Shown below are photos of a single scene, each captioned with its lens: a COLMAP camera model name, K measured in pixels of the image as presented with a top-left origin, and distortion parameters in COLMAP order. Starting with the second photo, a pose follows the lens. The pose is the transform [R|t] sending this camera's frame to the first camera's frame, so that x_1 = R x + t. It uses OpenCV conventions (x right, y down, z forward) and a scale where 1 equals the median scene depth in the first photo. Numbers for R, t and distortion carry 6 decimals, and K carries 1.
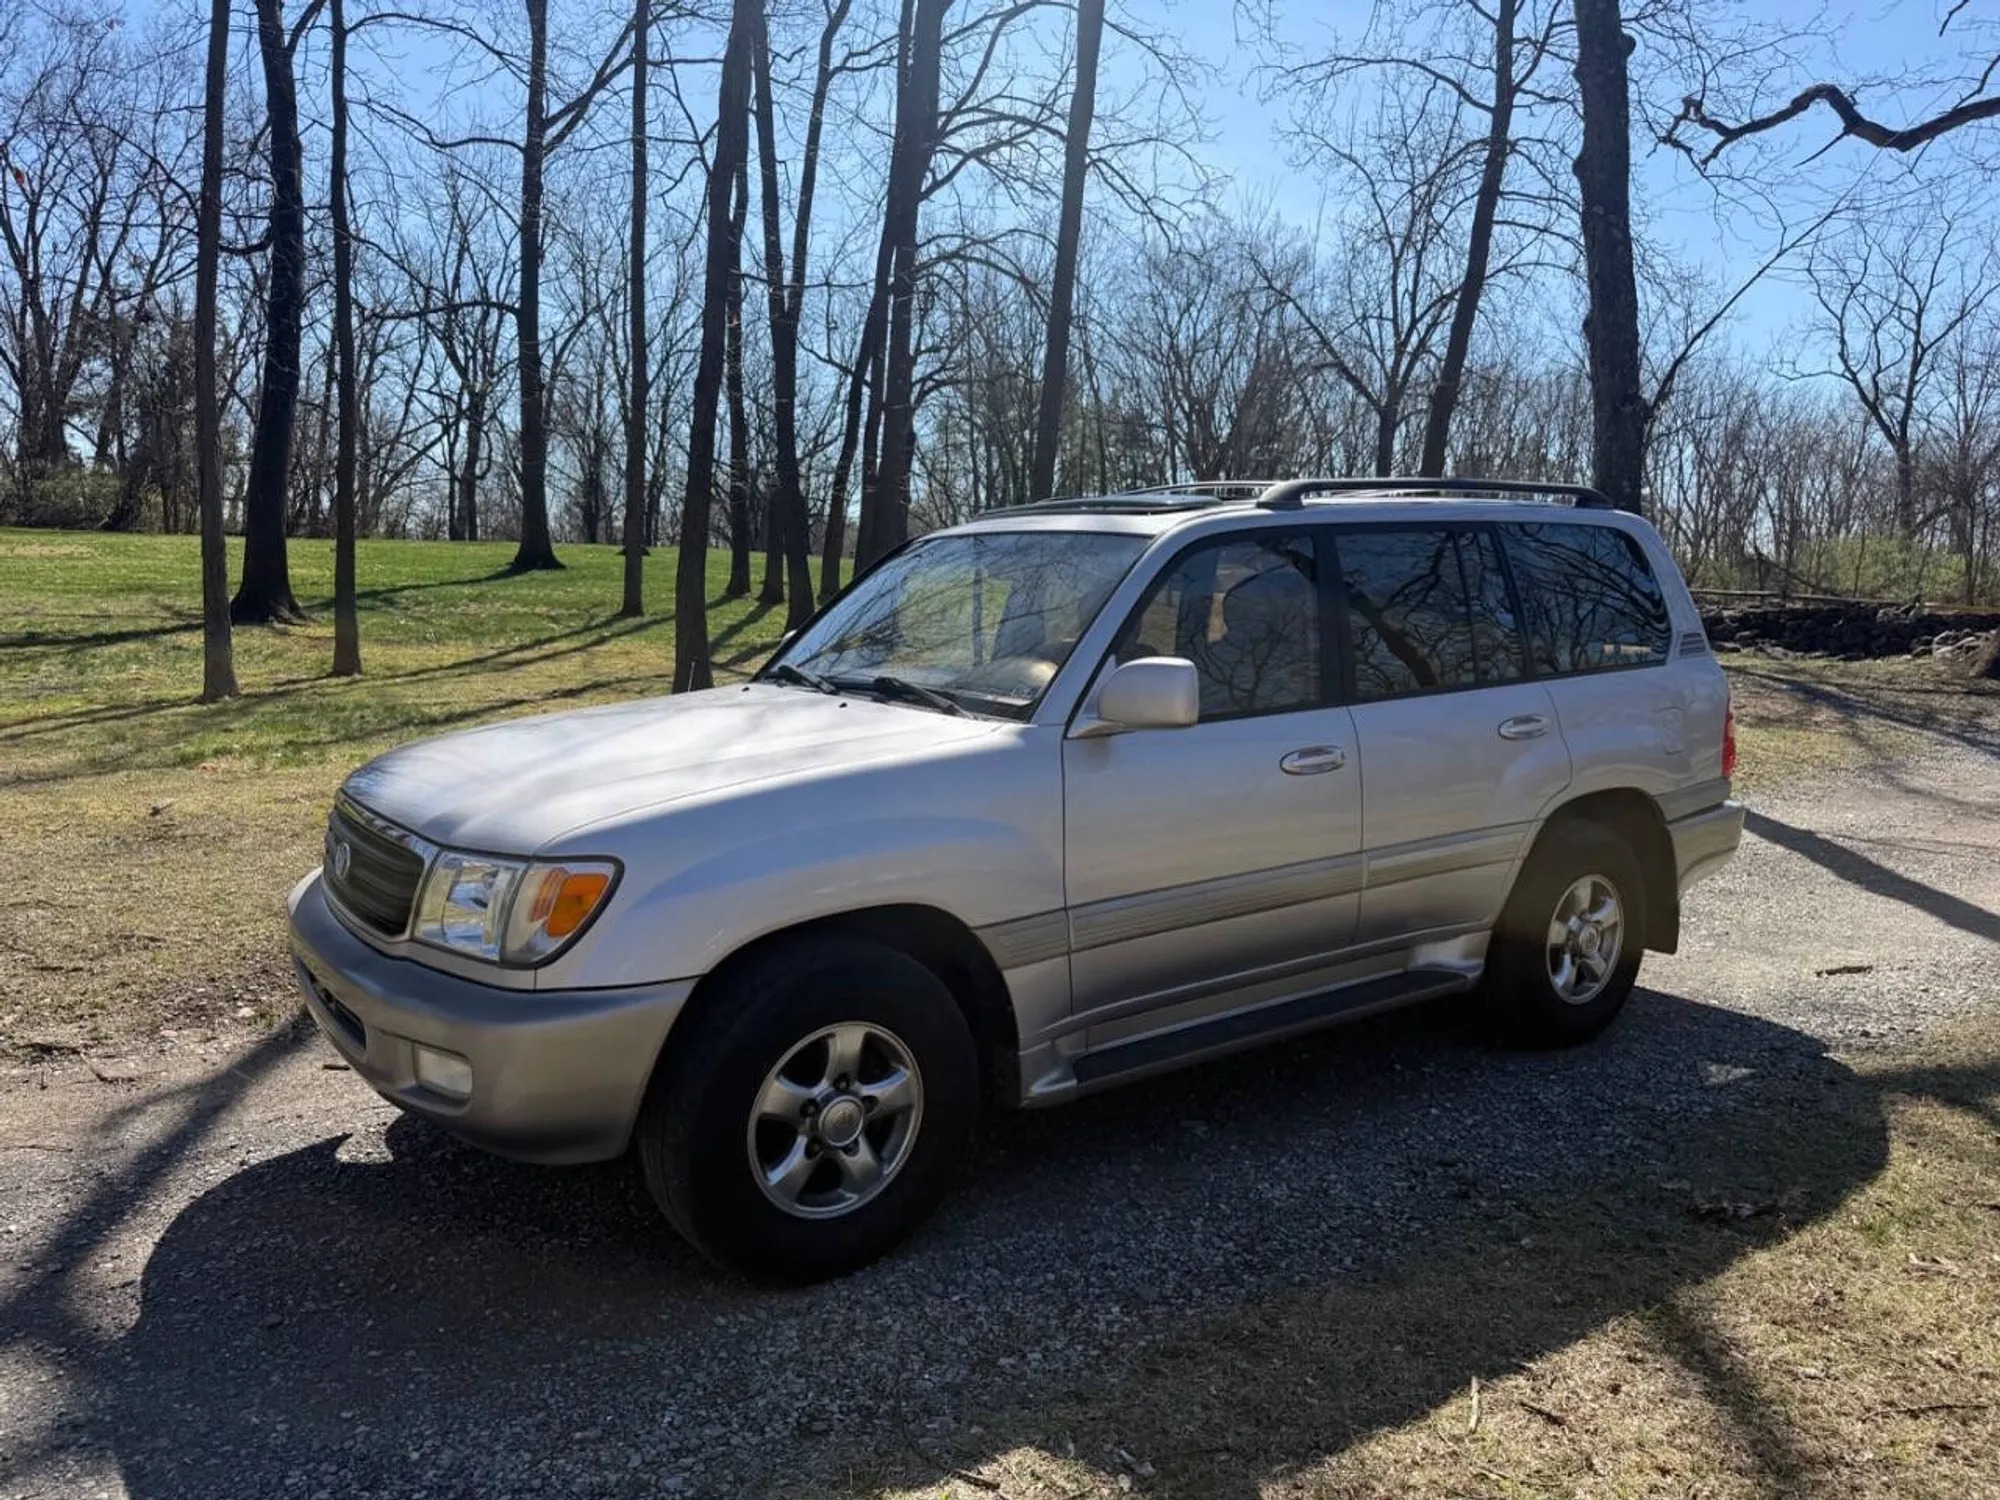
lens RADIAL K [[1407.5, 0, 1011.4], [0, 1407.5, 766.7], [0, 0, 1]] dist [0.036937, -0.050426]
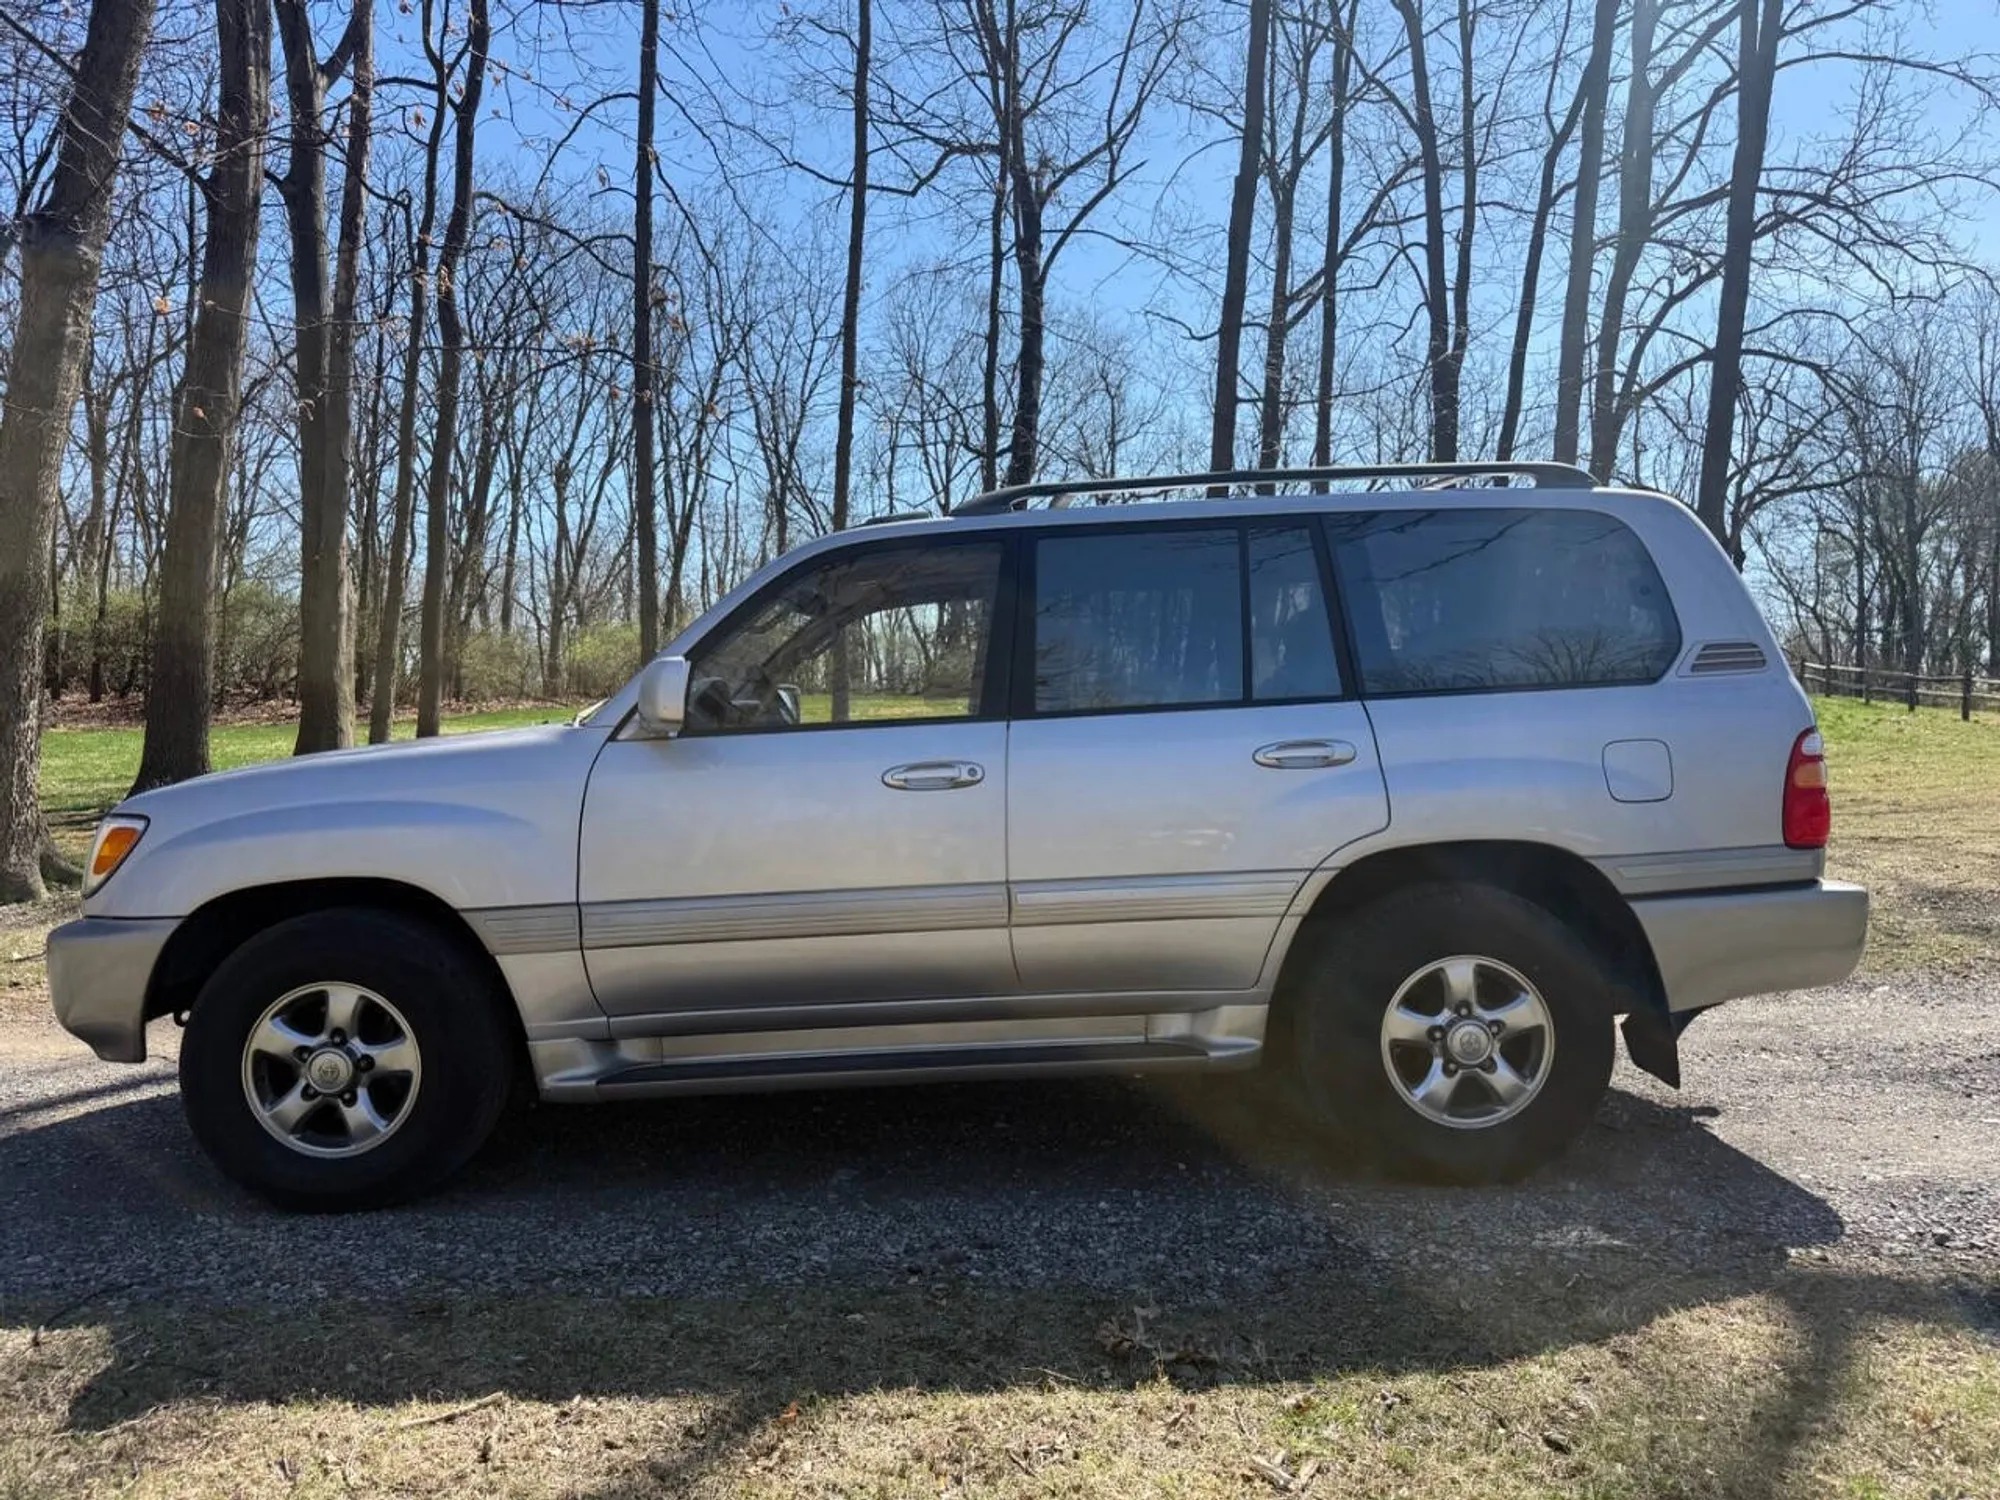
lens RADIAL K [[1407.5, 0, 999.3], [0, 1407.5, 770.5], [0, 0, 1]] dist [0.036937, -0.050426]
pose [[0.829944, -0.009354, -0.557768, 0.639735], [-0.049414, 0.994696, -0.090209, 0.060151], [0.555653, 0.102430, 0.825080, 0.229259]]
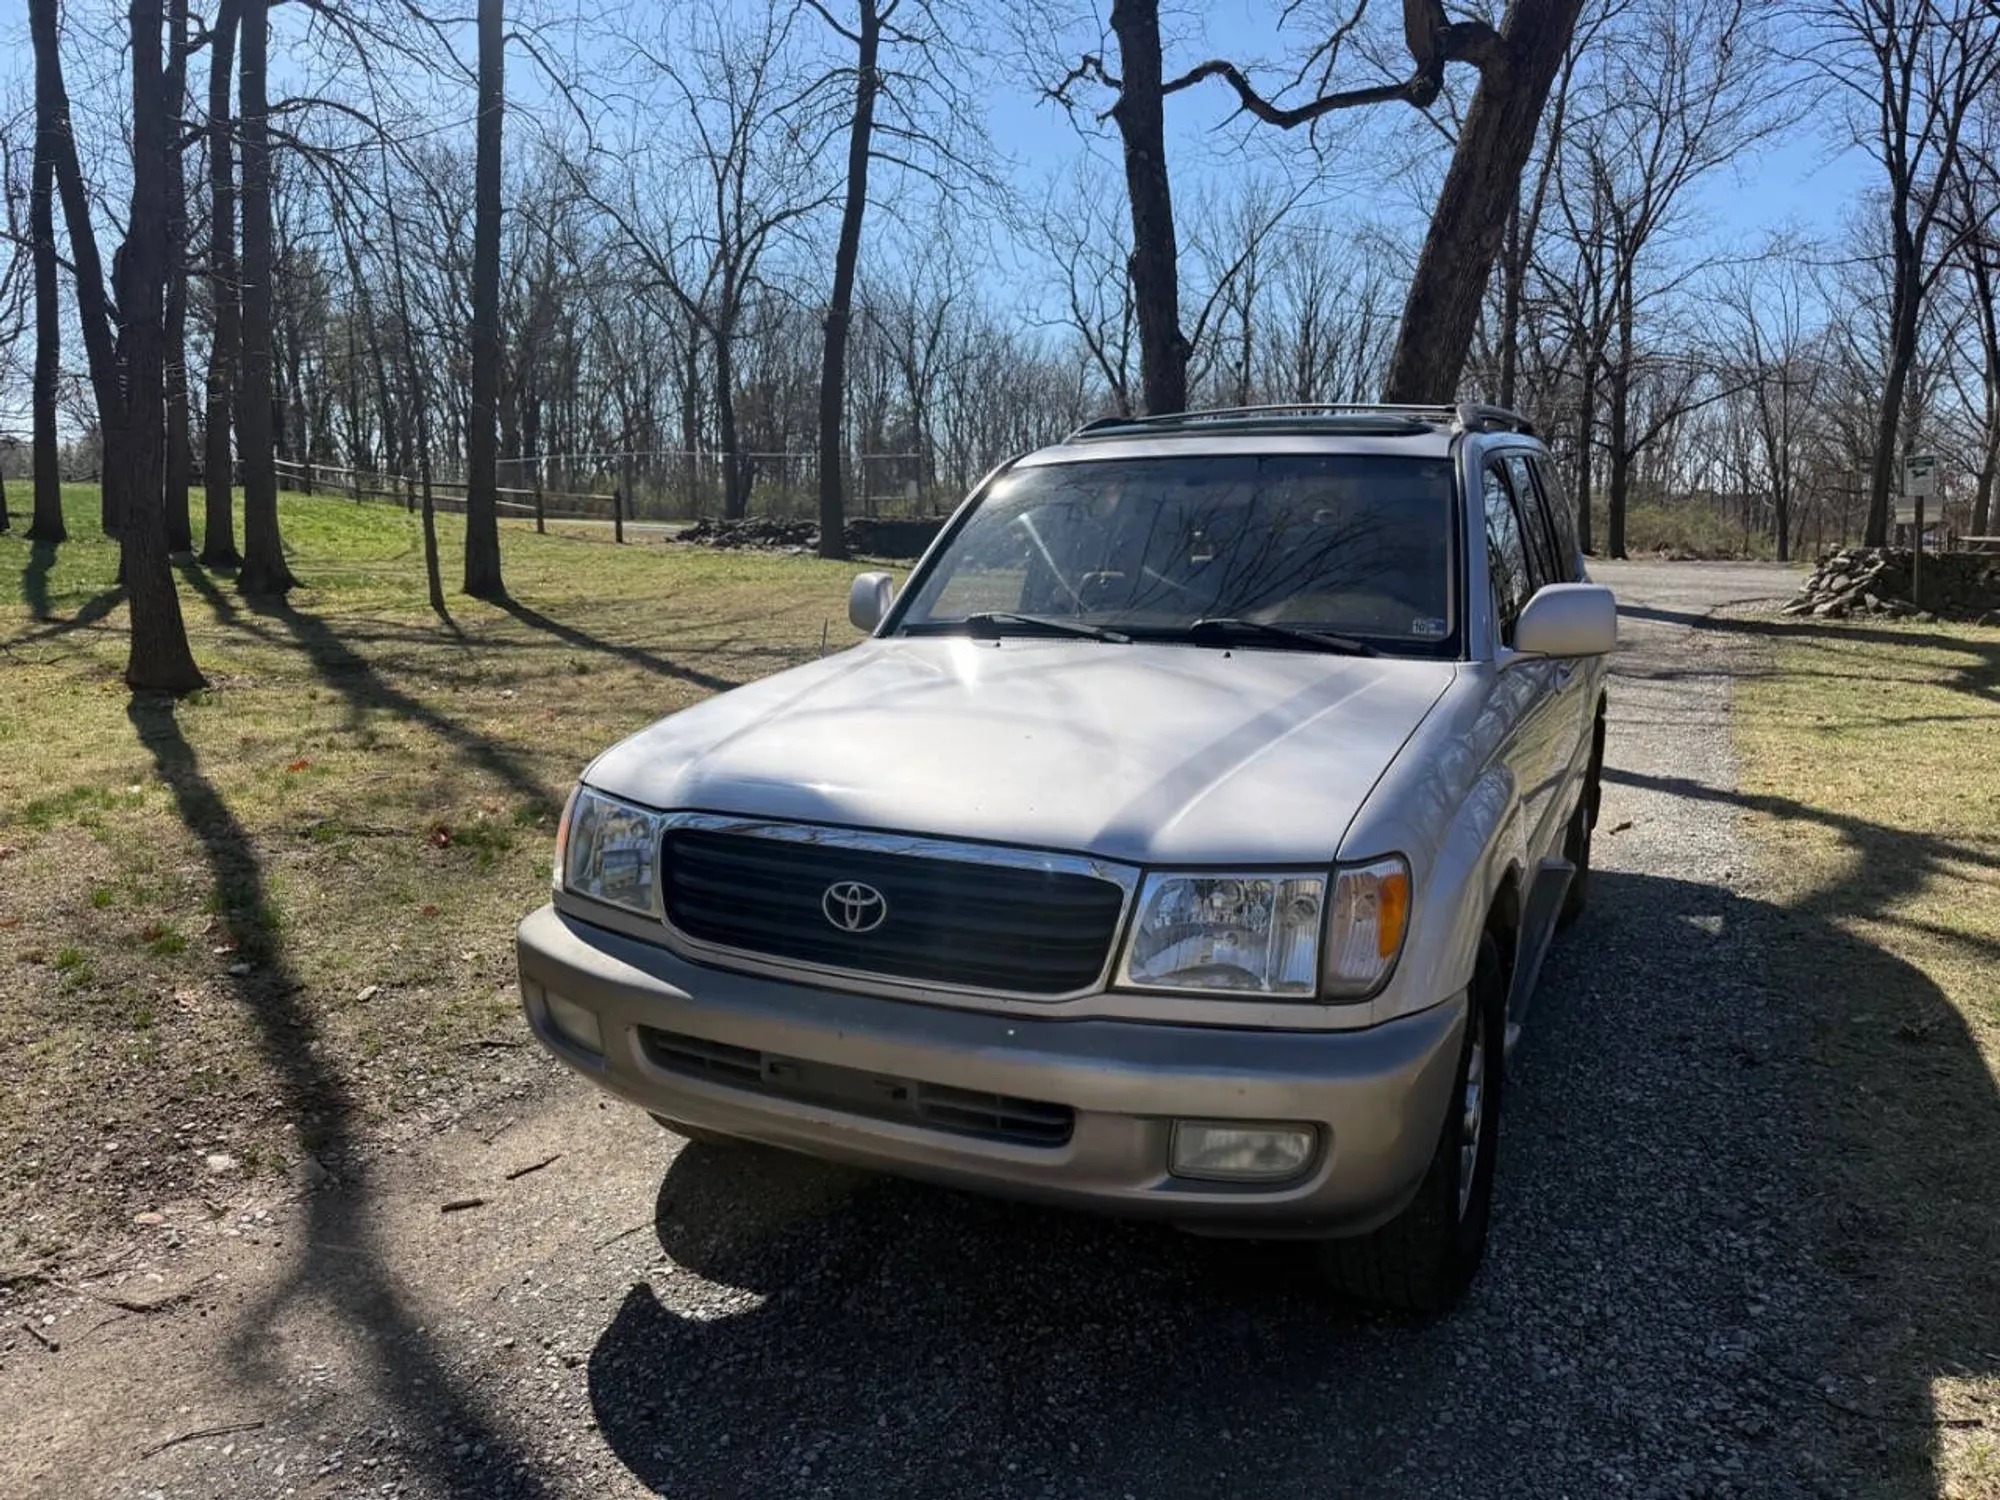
lens RADIAL K [[1407.5, 0, 1021.3], [0, 1407.5, 754.9], [0, 0, 1]] dist [0.036937, -0.050426]
pose [[0.876516, -0.093969, 0.472112, -0.524423], [0.073551, 0.995389, 0.061568, -0.036380], [-0.475720, -0.019241, 0.879386, 0.230868]]
